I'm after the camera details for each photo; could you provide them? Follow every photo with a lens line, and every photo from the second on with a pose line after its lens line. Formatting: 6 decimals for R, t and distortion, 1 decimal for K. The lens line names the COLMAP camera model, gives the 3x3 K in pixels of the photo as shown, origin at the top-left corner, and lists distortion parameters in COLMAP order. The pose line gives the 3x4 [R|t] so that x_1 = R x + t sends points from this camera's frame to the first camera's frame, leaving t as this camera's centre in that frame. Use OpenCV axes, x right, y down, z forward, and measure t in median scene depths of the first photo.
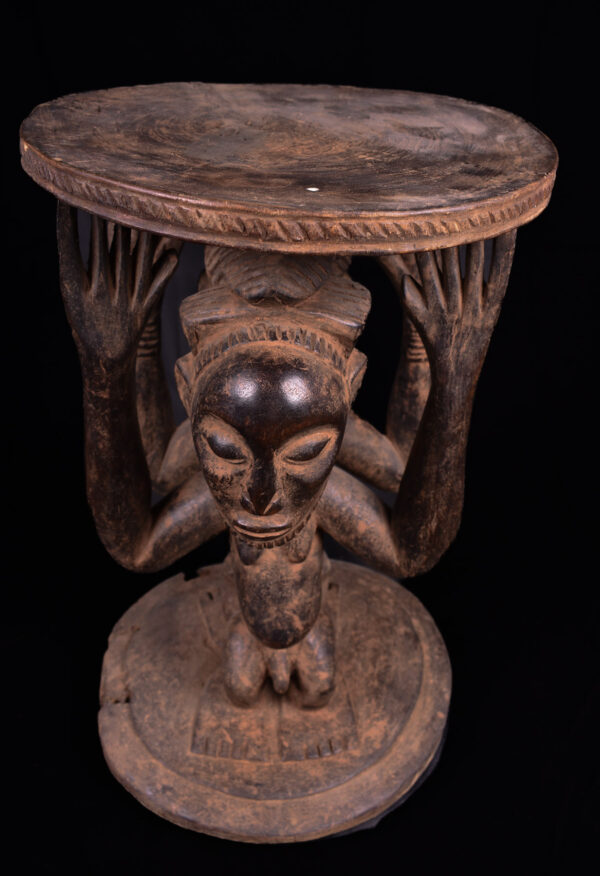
lens RADIAL K [[838.8, 0, 299.7], [0, 838.8, 437.9], [0, 0, 1]] dist [-0.066939, 0.000000]
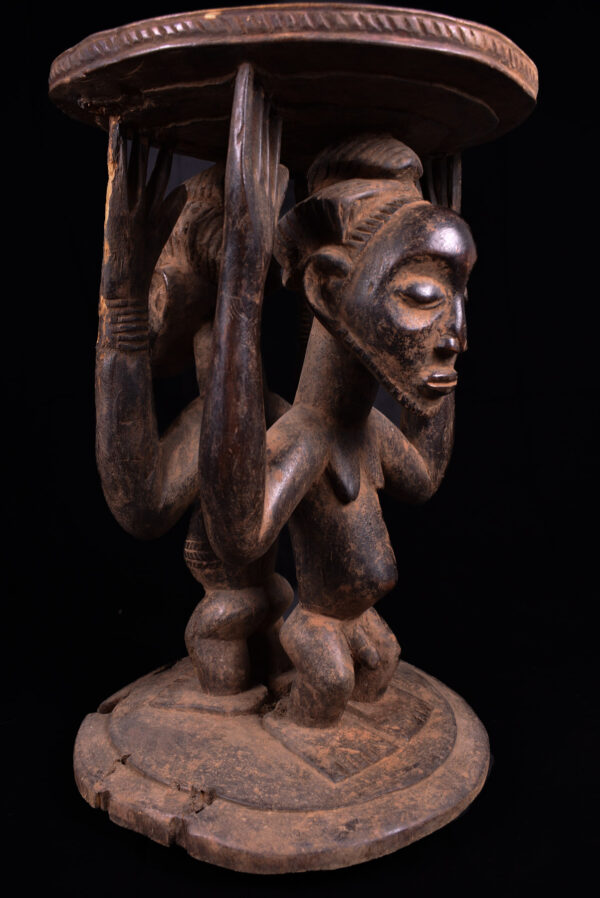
lens RADIAL K [[802.8, 0, 300.9], [0, 802.8, 447.1], [0, 0, 1]] dist [-0.093856, 0.010453]
pose [[0.655954, -0.148147, 0.740119, -0.715799], [0.425345, 0.882585, -0.200312, 0.236303], [-0.623543, 0.446201, 0.641949, 0.383469]]
